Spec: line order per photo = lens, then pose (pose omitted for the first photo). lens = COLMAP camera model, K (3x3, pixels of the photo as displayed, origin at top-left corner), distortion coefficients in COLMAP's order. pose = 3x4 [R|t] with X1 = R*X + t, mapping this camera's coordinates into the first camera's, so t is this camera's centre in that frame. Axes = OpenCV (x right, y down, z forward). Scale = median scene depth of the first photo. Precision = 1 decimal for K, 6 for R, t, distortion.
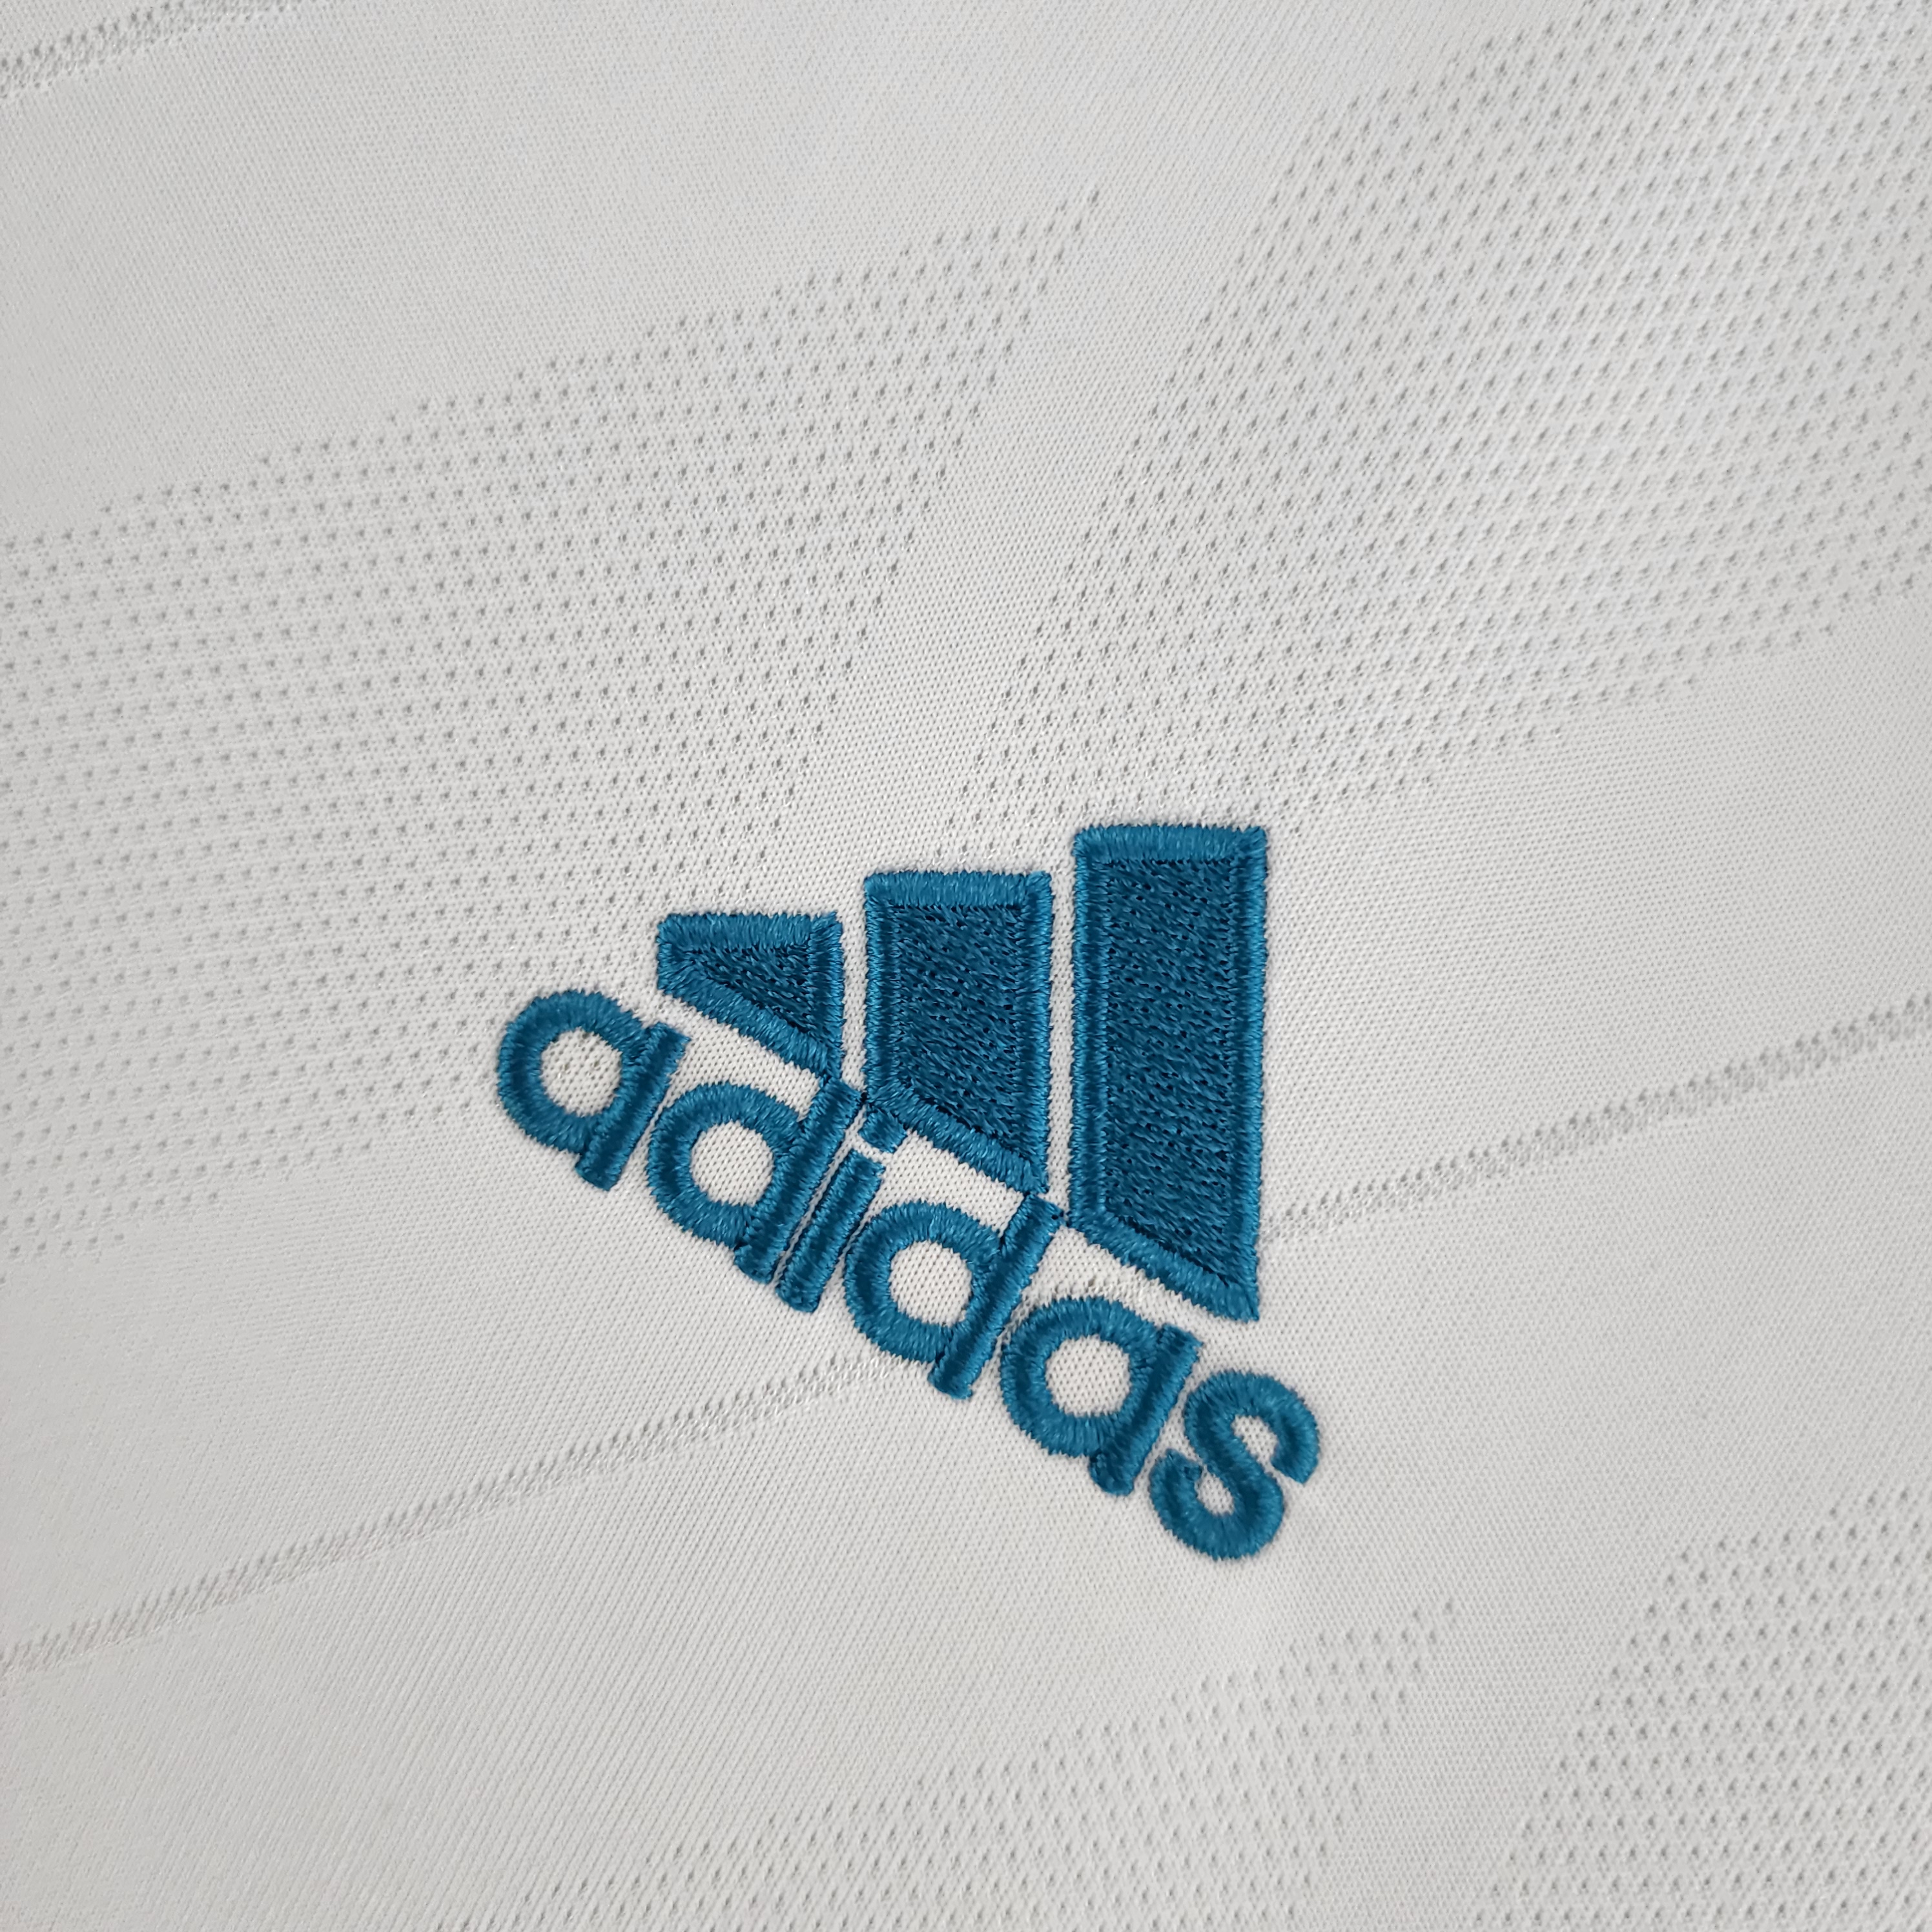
lens RADIAL K [[1846.9, 0, 968.7], [0, 1846.9, 961.2], [0, 0, 1]] dist [0.009998, 0.000000]
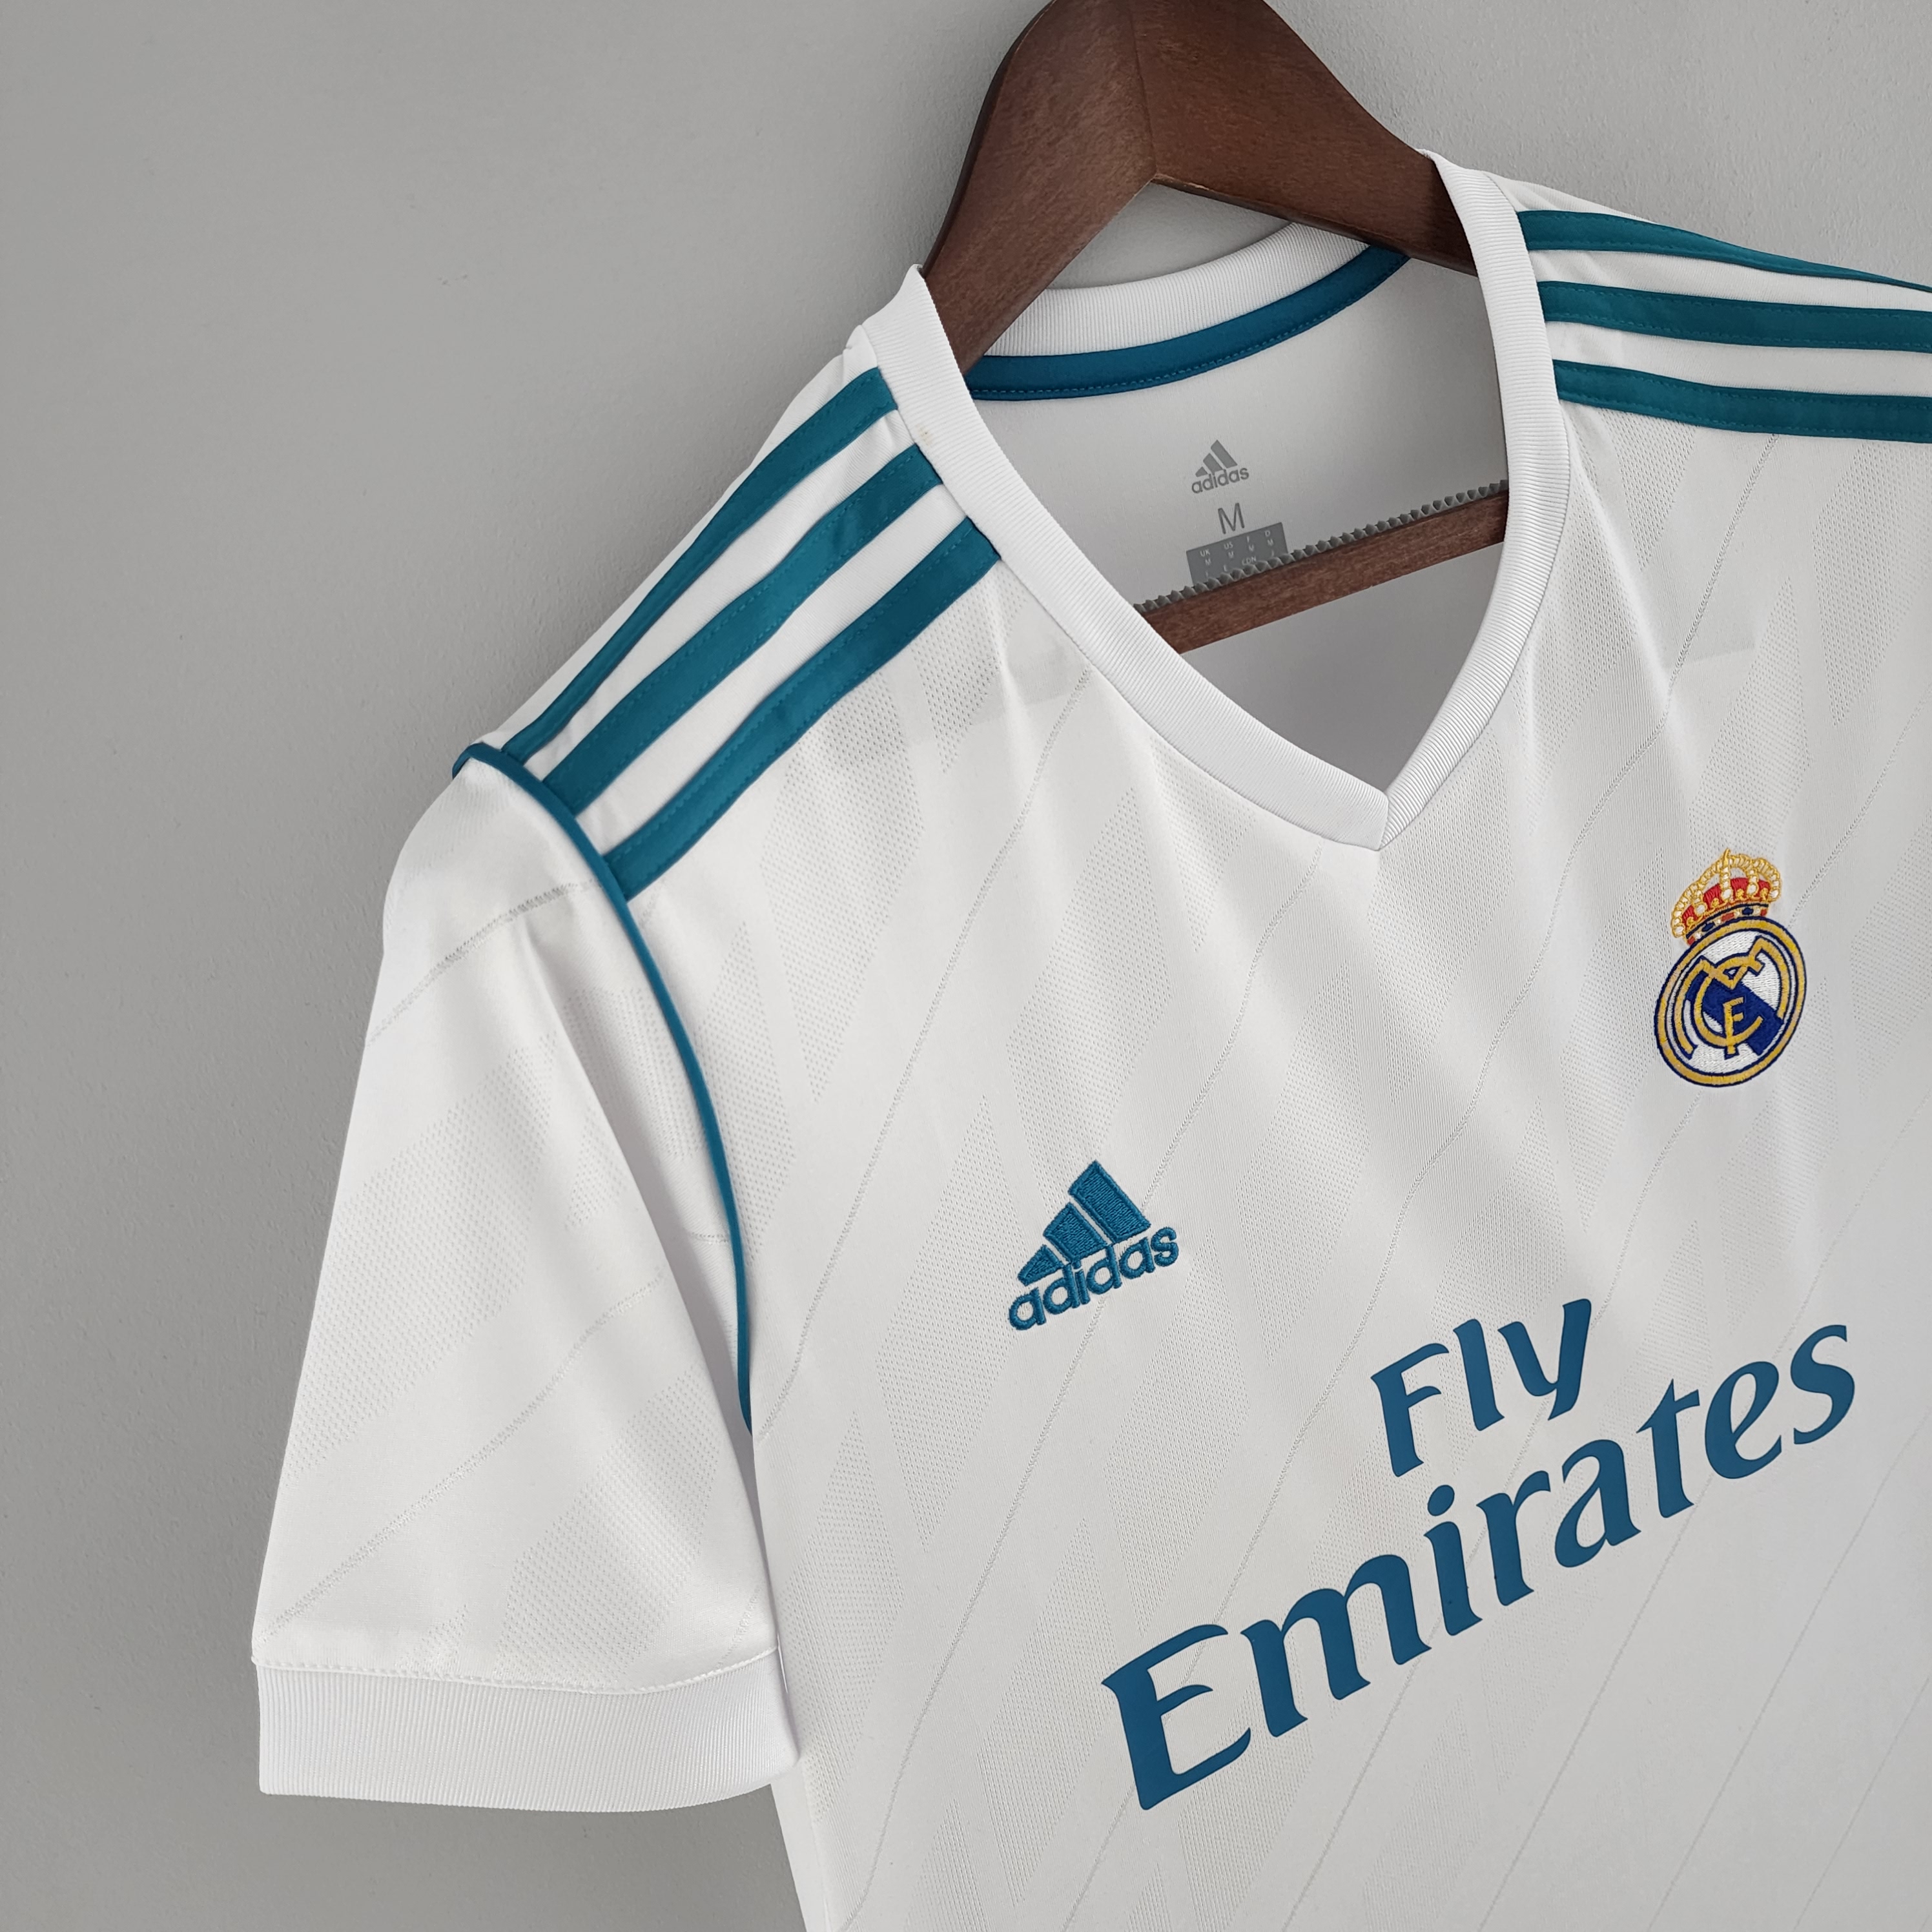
lens RADIAL K [[1846.9, 0, 964.4], [0, 1846.9, 964.3], [0, 0, 1]] dist [0.009998, 0.000000]
pose [[0.611627, -0.745130, 0.265883, -0.855862], [0.572612, 0.648835, 0.501128, -2.762536], [-0.545919, -0.154256, 0.823515, -2.400110]]
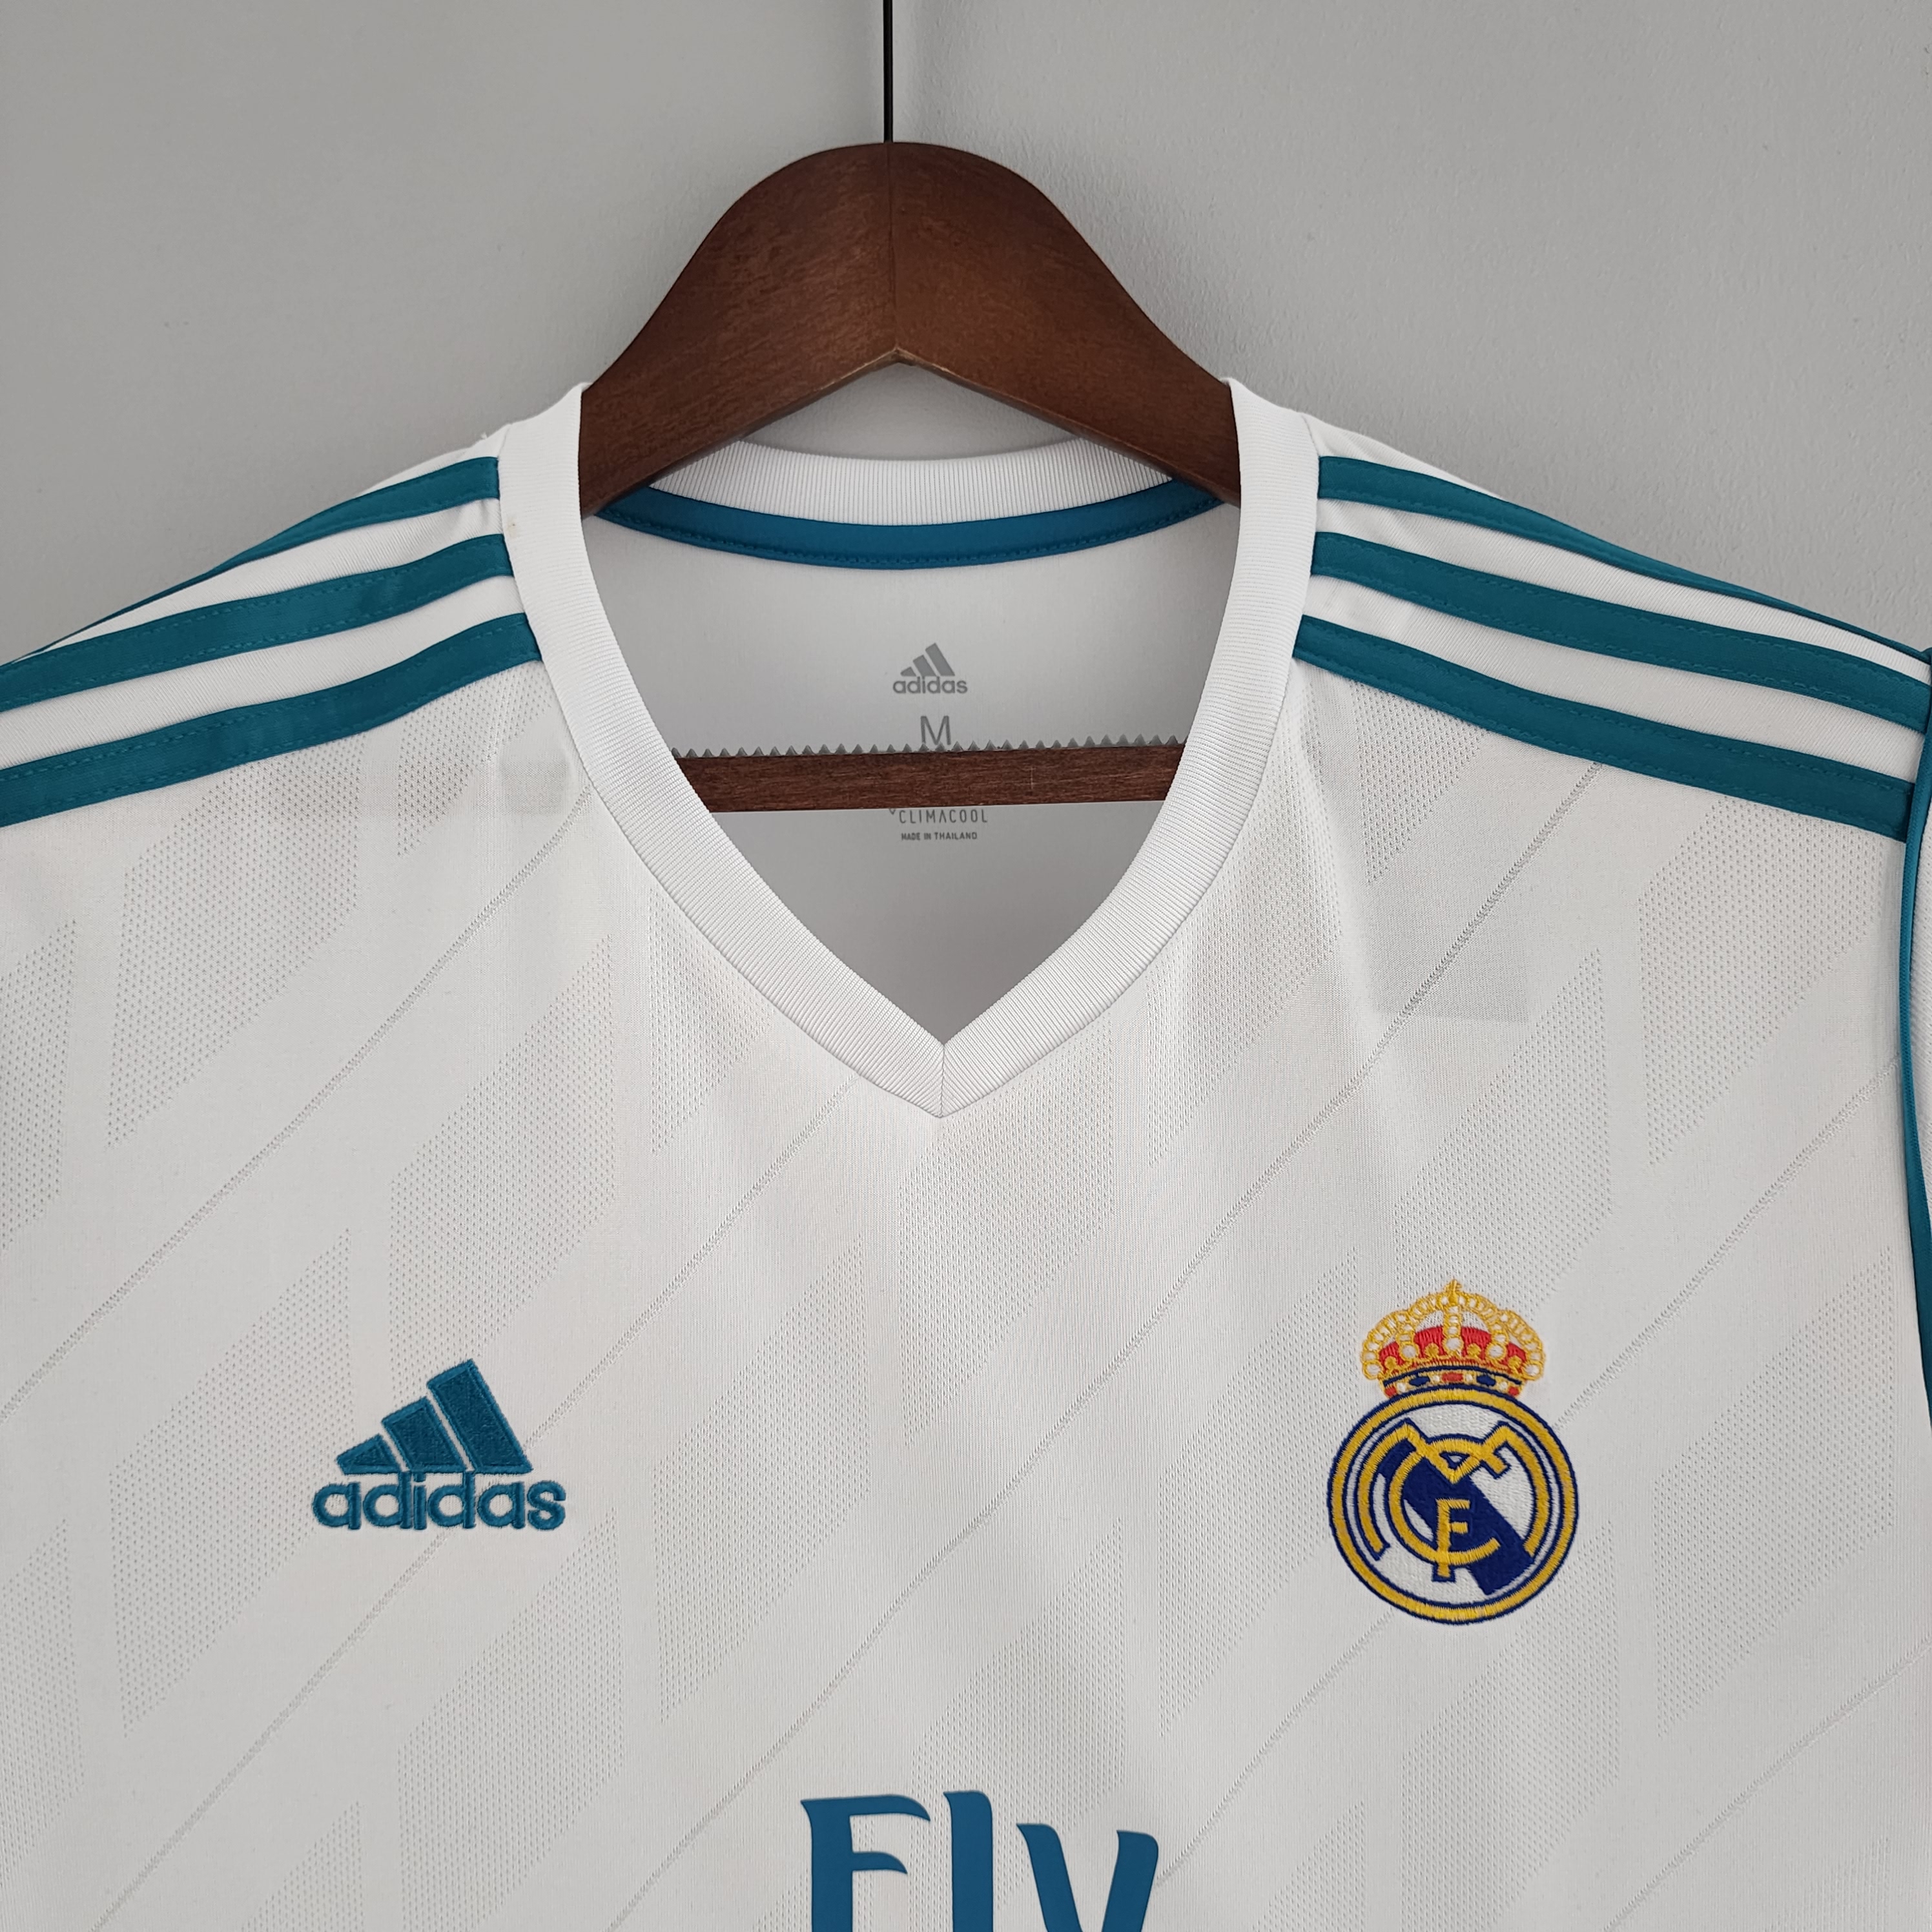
lens RADIAL K [[1846.9, 0, 960.1], [0, 1846.9, 960.1], [0, 0, 1]] dist [0.009998, 0.000000]
pose [[0.868182, -0.475219, 0.142922, 0.864104], [0.463002, 0.879340, 0.111315, -0.736468], [-0.178577, -0.030469, 0.983454, -2.833420]]
